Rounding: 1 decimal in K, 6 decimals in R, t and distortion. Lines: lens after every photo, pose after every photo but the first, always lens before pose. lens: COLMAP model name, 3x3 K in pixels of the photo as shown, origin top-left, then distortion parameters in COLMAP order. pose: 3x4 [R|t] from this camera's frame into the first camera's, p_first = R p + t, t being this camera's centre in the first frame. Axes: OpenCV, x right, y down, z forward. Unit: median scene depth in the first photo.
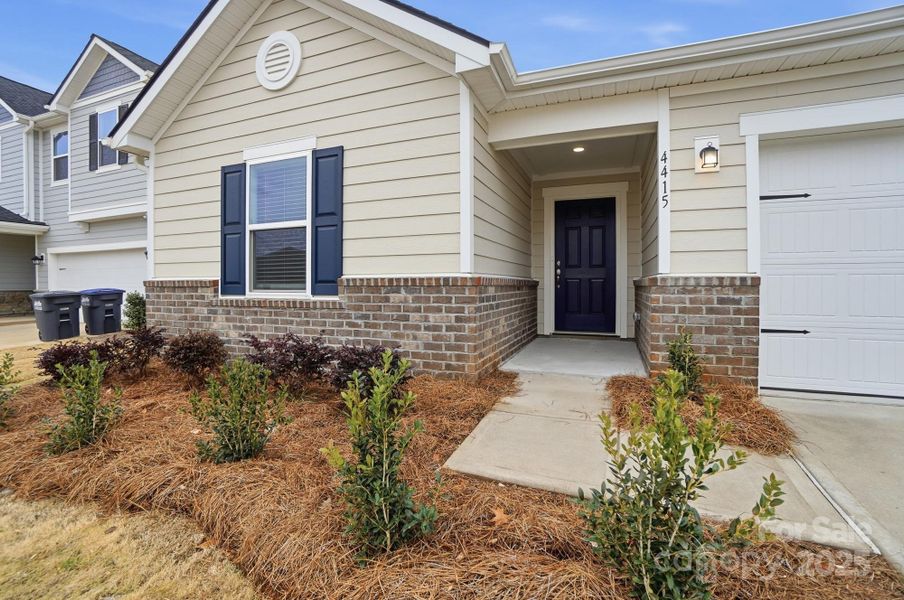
lens RADIAL K [[404.0, 0, 441.3], [0, 404.0, 291.7], [0, 0, 1]] dist [-0.047819, 0.014363]
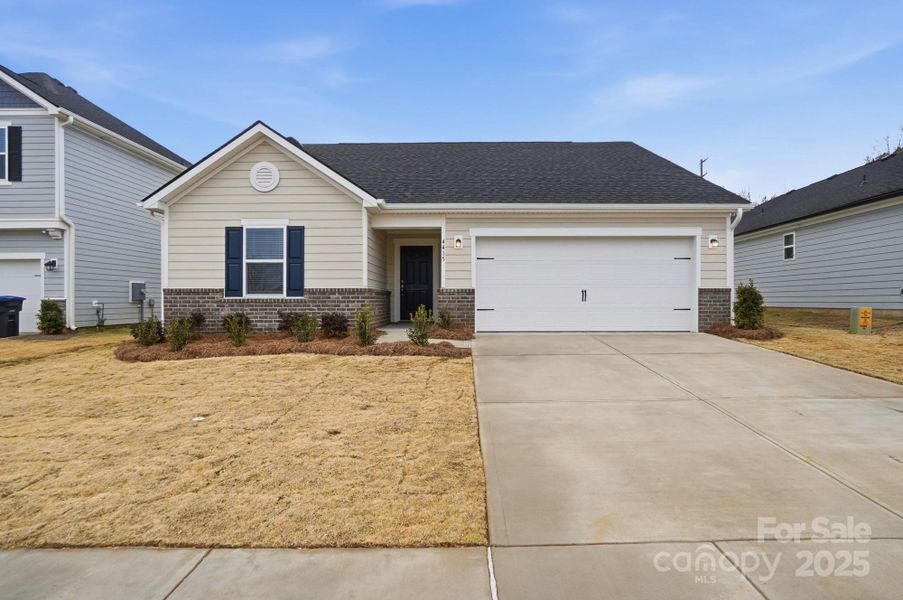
lens RADIAL K [[403.5, 0, 450.7], [0, 403.5, 296.1], [0, 0, 1]] dist [-0.047819, 0.014363]
pose [[0.919882, 0.002818, 0.392185, -0.352343], [0.006060, 0.999753, -0.021398, 0.056416], [-0.392148, 0.022060, 0.919637, -1.209085]]
